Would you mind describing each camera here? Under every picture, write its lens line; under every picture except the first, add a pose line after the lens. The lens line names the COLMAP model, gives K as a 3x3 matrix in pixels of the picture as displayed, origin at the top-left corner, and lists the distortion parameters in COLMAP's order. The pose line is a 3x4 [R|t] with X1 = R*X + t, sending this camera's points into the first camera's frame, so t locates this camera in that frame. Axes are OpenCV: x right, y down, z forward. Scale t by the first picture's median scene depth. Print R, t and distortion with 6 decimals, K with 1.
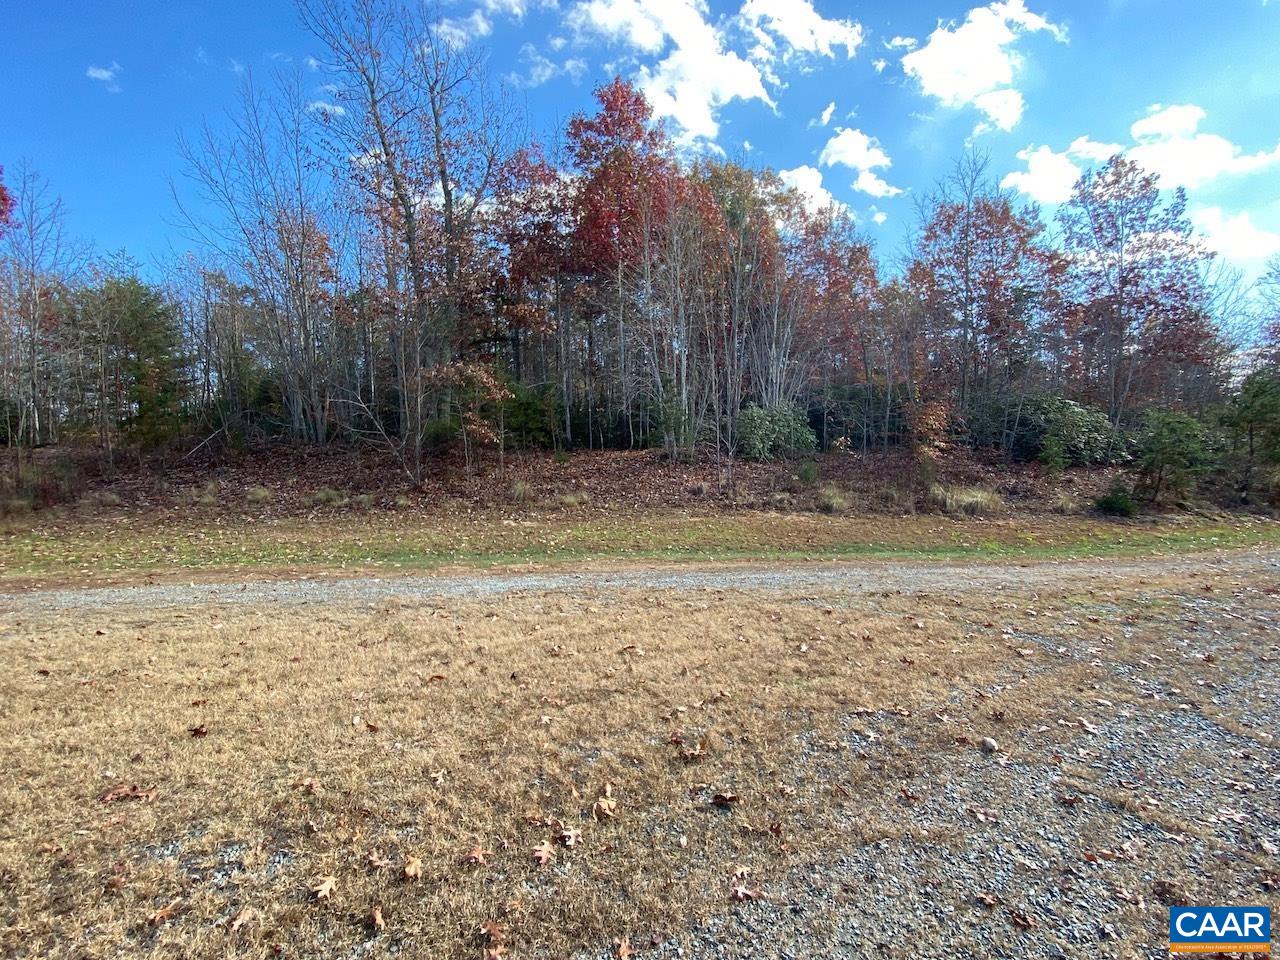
lens RADIAL K [[637.5, 0, 635.3], [0, 637.5, 479.3], [0, 0, 1]] dist [0.017883, -0.002070]
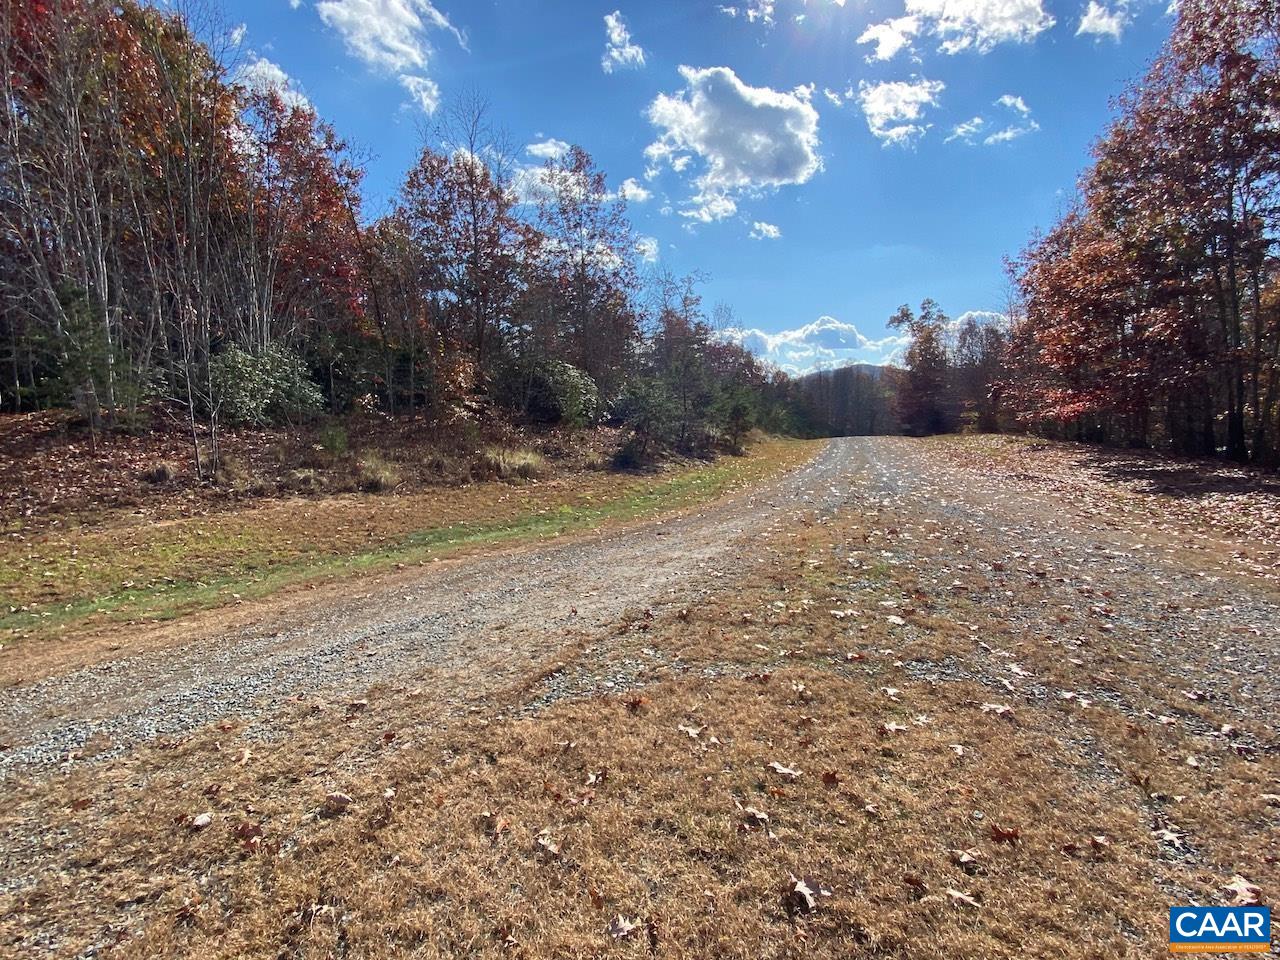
lens RADIAL K [[637.5, 0, 638.9], [0, 637.5, 477.0], [0, 0, 1]] dist [0.017883, -0.002070]
pose [[0.705006, -0.081822, 0.704466, -0.015406], [0.043711, 0.996447, 0.071991, -0.005720], [-0.707853, -0.019962, 0.706077, 0.198149]]
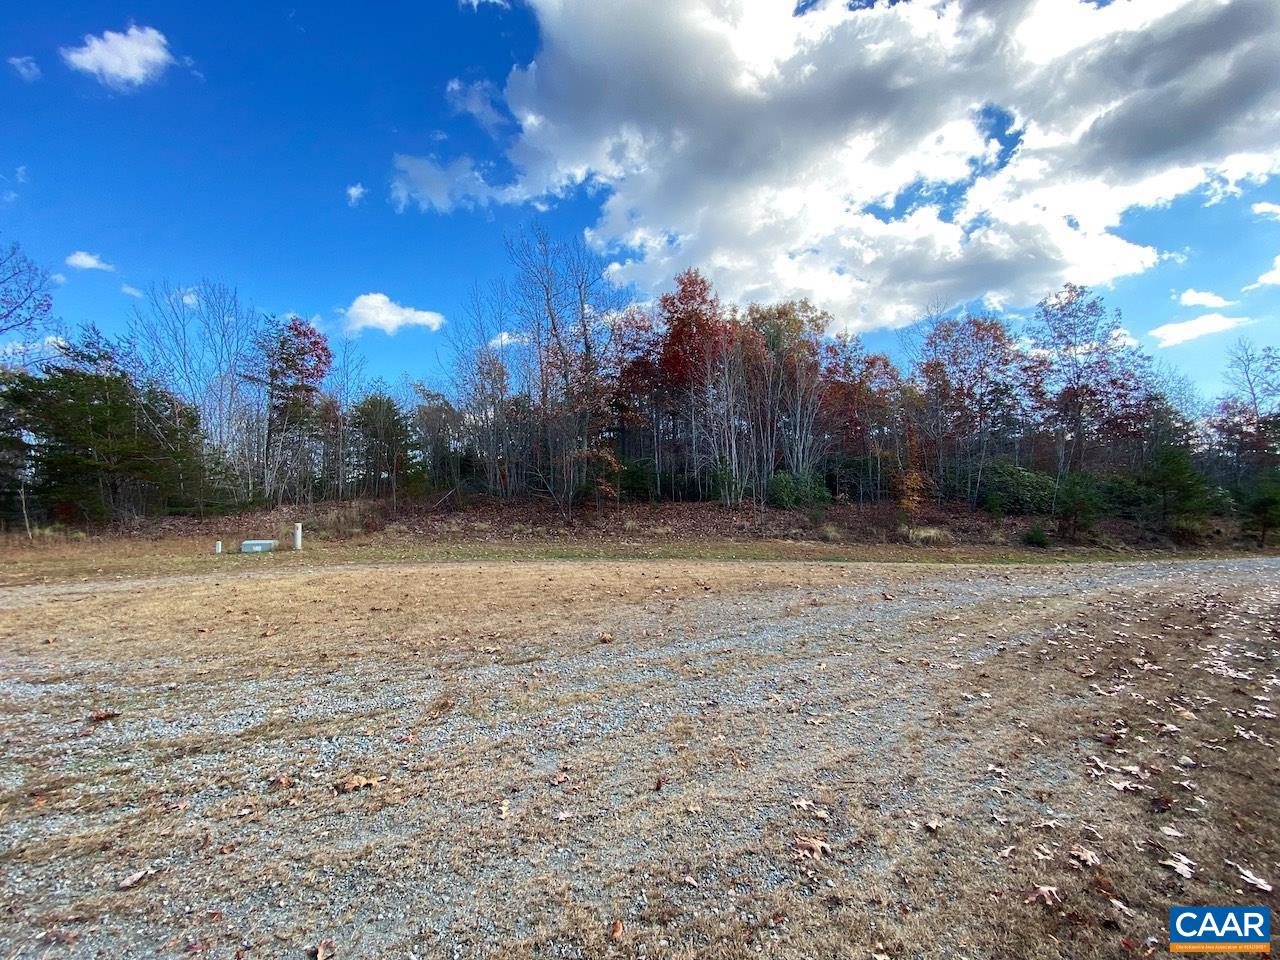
lens RADIAL K [[522.5, 0, 633.8], [0, 522.5, 475.3], [0, 0, 1]] dist [0.011284, -0.001149]
pose [[0.988978, -0.006658, -0.147916, 0.025025], [-0.008550, 0.994754, -0.101938, 0.022944], [0.147819, 0.102079, 0.983732, -0.297739]]
